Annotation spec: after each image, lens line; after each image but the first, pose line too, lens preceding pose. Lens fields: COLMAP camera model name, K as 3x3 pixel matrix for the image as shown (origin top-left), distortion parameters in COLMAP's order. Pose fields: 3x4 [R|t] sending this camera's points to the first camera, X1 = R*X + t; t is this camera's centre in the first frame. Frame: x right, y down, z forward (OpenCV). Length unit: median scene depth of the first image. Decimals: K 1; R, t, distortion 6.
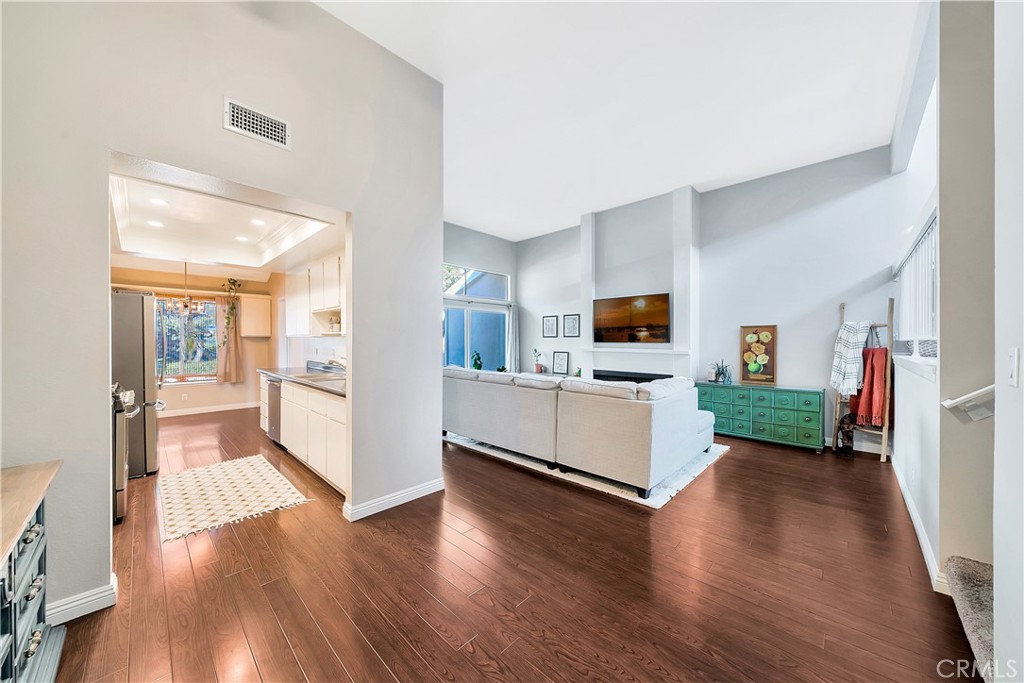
lens RADIAL K [[358.5, 0, 514.3], [0, 358.5, 336.9], [0, 0, 1]] dist [-0.004164, 0.001746]
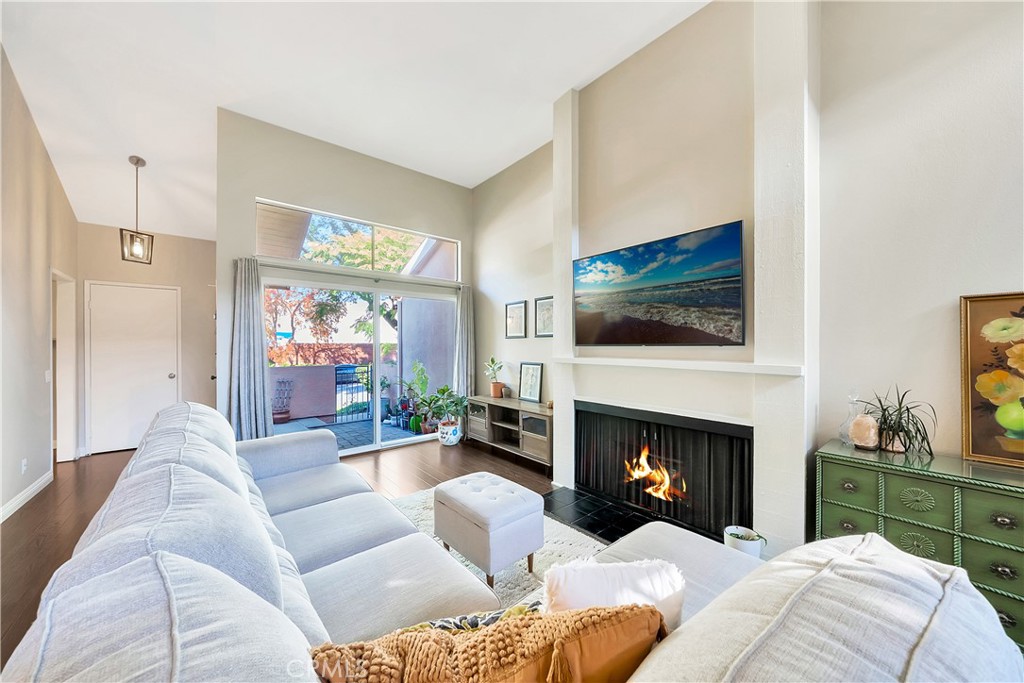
lens RADIAL K [[358.5, 0, 517.6], [0, 358.5, 348.7], [0, 0, 1]] dist [-0.004164, 0.001746]
pose [[0.995612, -0.007472, -0.093281, 0.163963], [0.009351, 0.999762, 0.019714, 0.007490], [0.093112, -0.020500, 0.995445, 0.429313]]
